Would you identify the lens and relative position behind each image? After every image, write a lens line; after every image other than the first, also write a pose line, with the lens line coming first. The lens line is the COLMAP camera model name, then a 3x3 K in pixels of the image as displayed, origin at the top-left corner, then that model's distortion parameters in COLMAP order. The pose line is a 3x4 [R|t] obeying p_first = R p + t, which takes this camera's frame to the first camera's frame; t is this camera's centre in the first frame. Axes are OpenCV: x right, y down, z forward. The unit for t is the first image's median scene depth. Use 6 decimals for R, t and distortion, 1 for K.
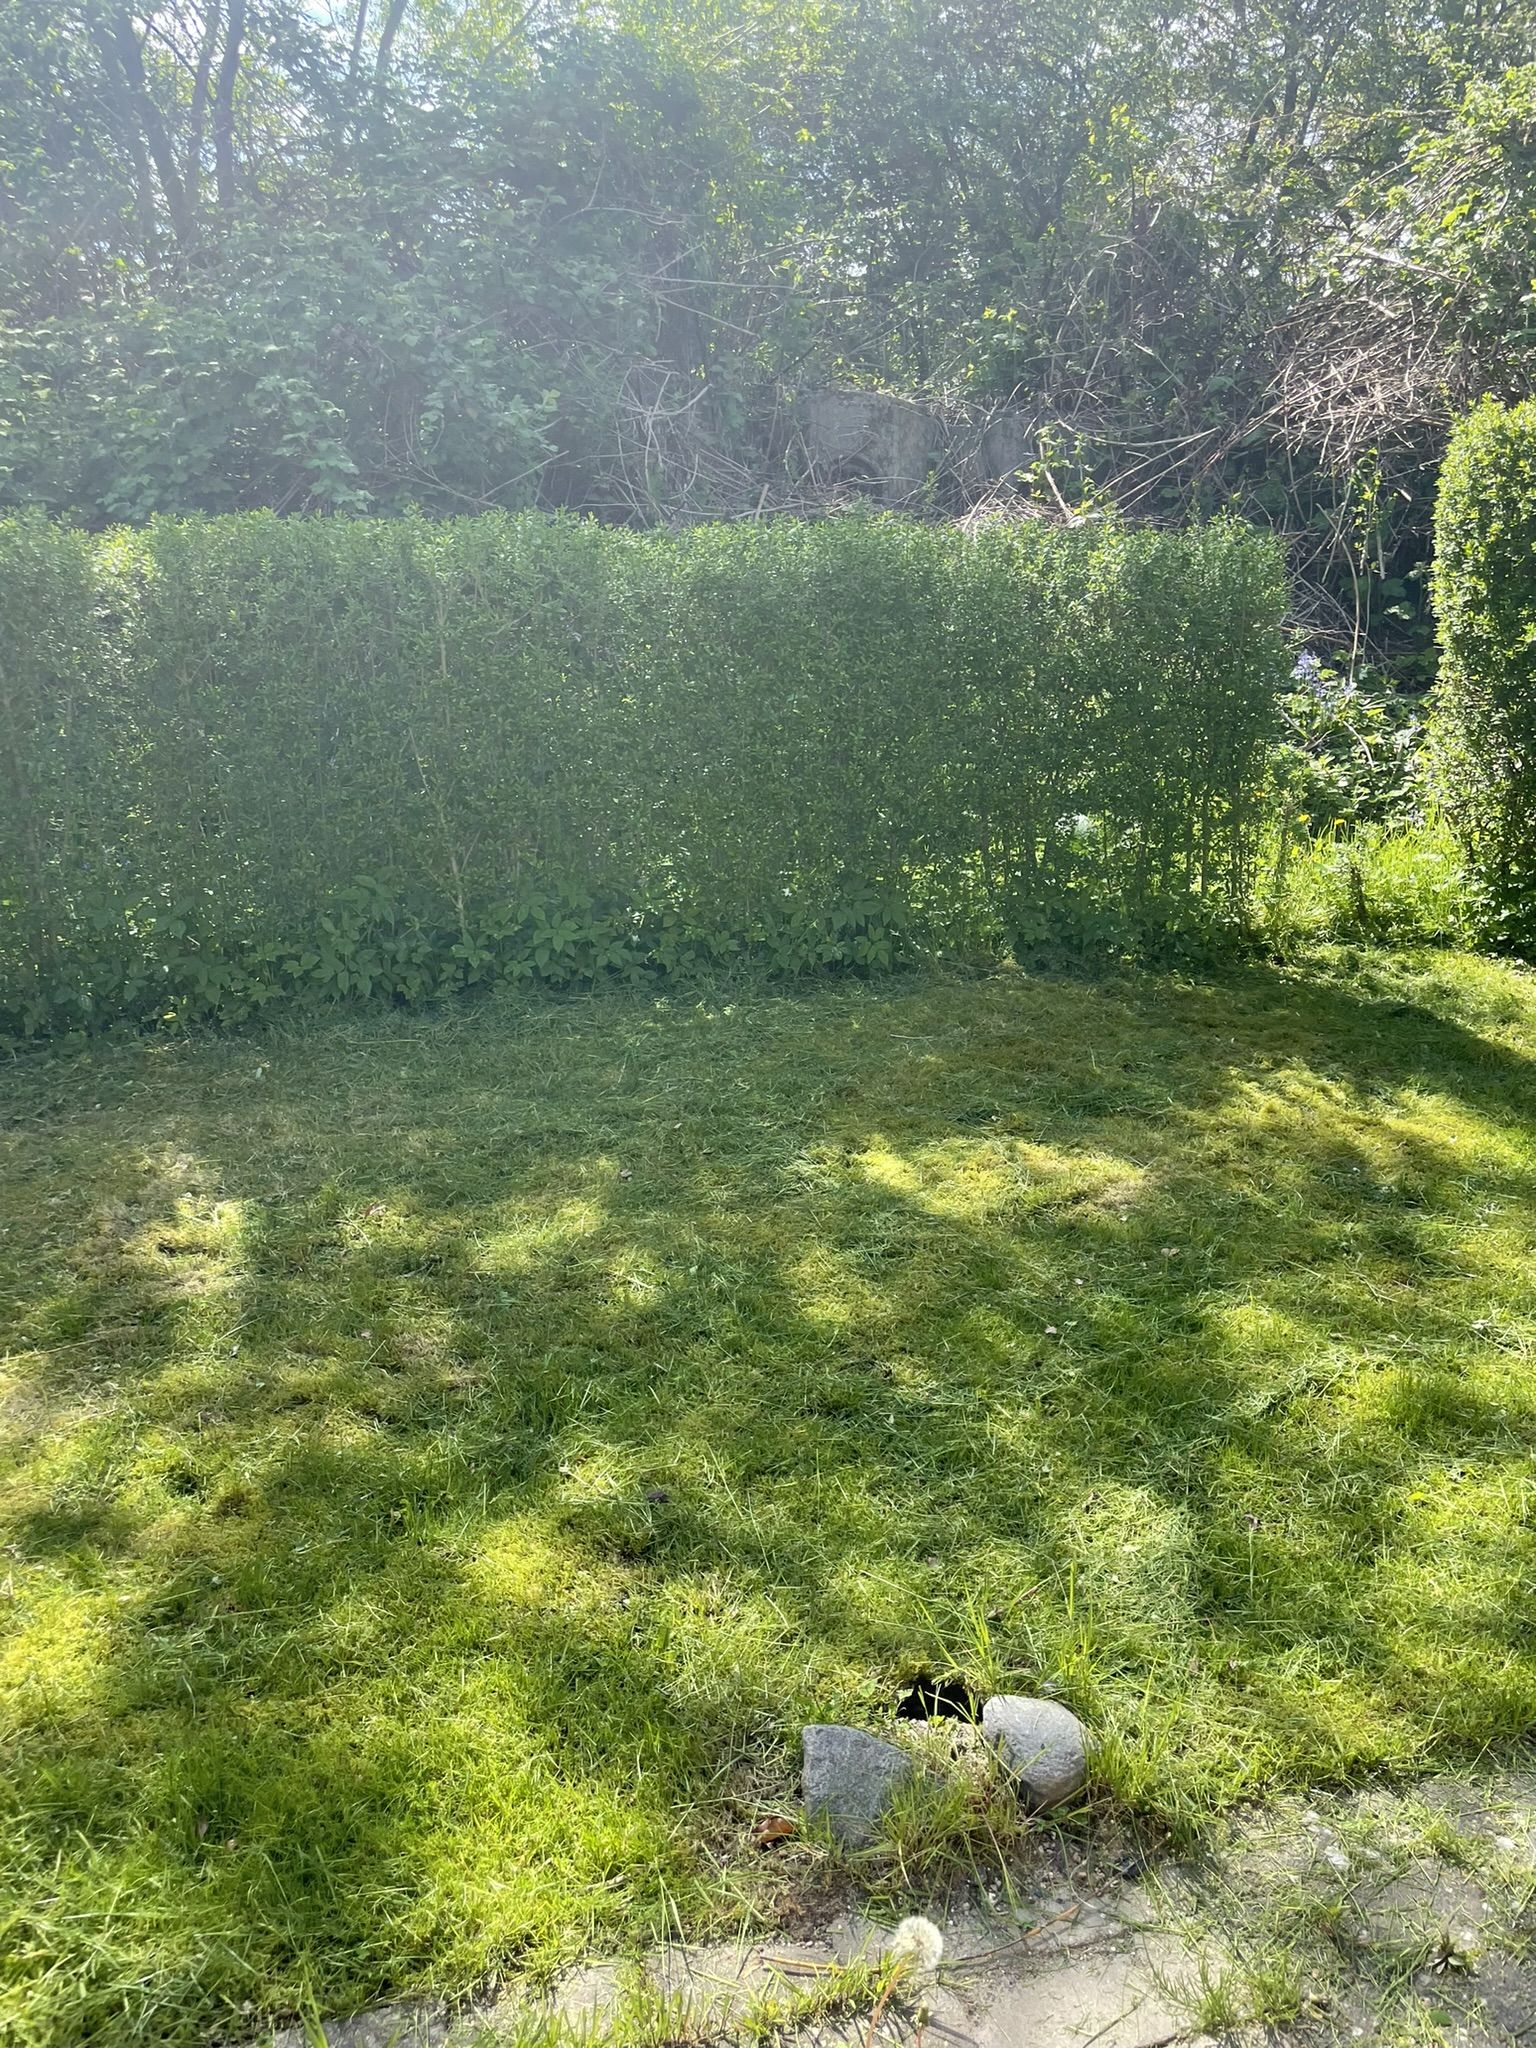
lens RADIAL K [[1526.9, 0, 773.1], [0, 1526.9, 1023.0], [0, 0, 1]] dist [0.079273, -0.107445]
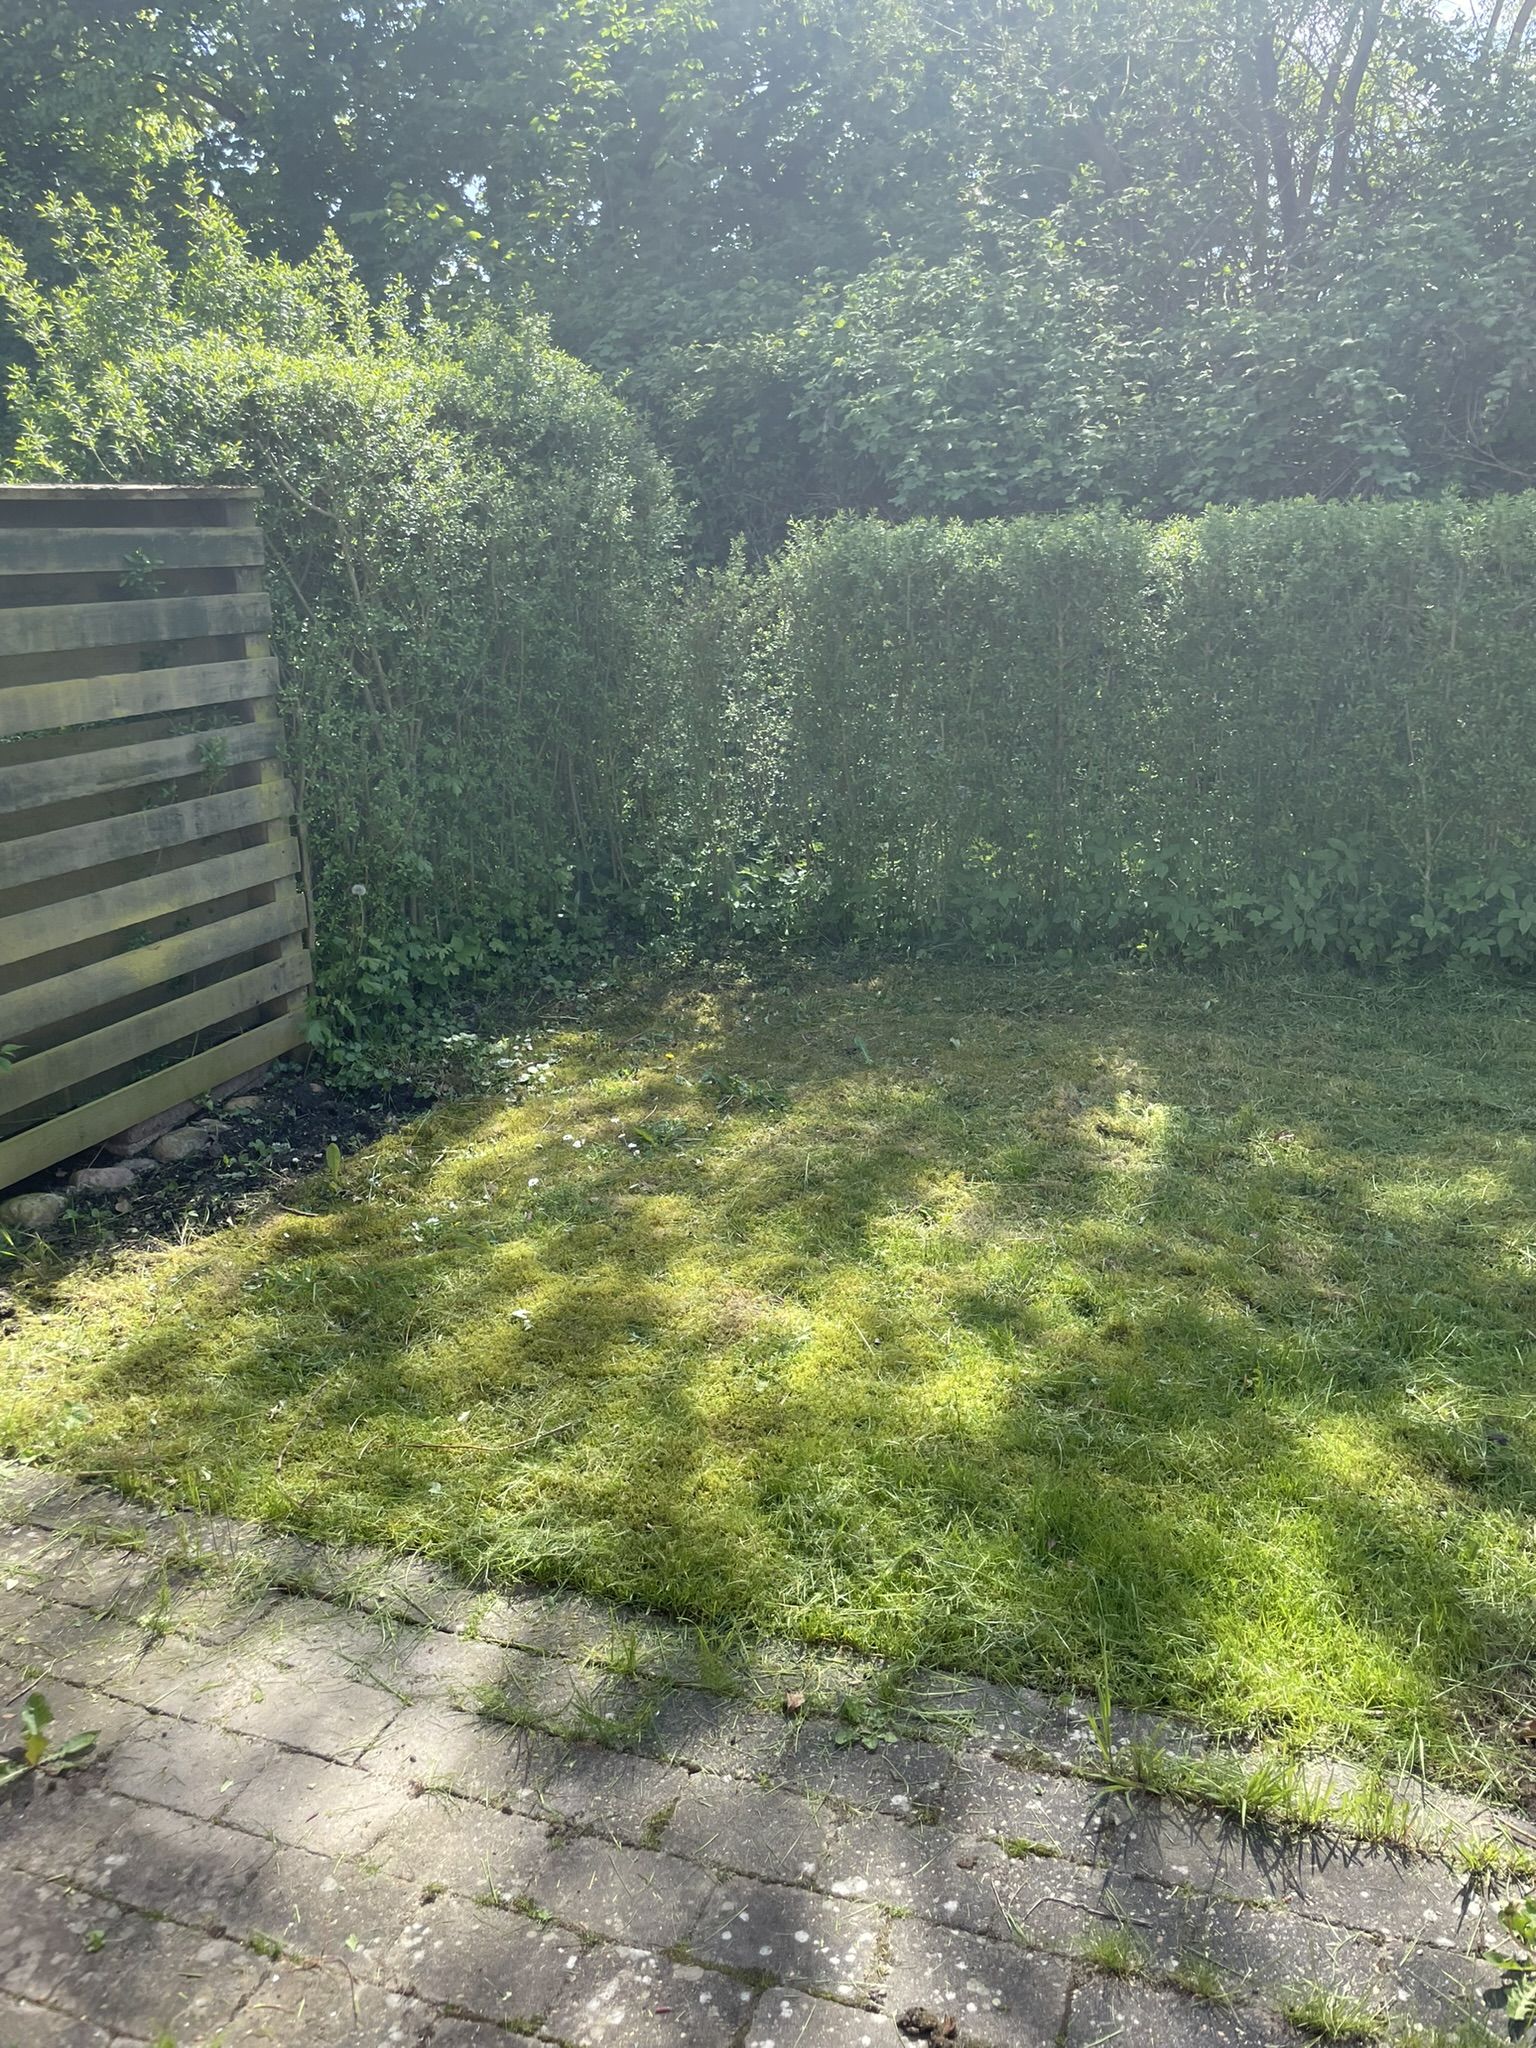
lens RADIAL K [[1526.9, 0, 773.1], [0, 1526.9, 1023.0], [0, 0, 1]] dist [0.079273, -0.107445]
pose [[0.805737, 0.165724, -0.568616, 0.061314], [-0.158489, 0.985374, 0.062607, 0.032136], [0.570674, 0.039675, 0.820217, -0.119390]]
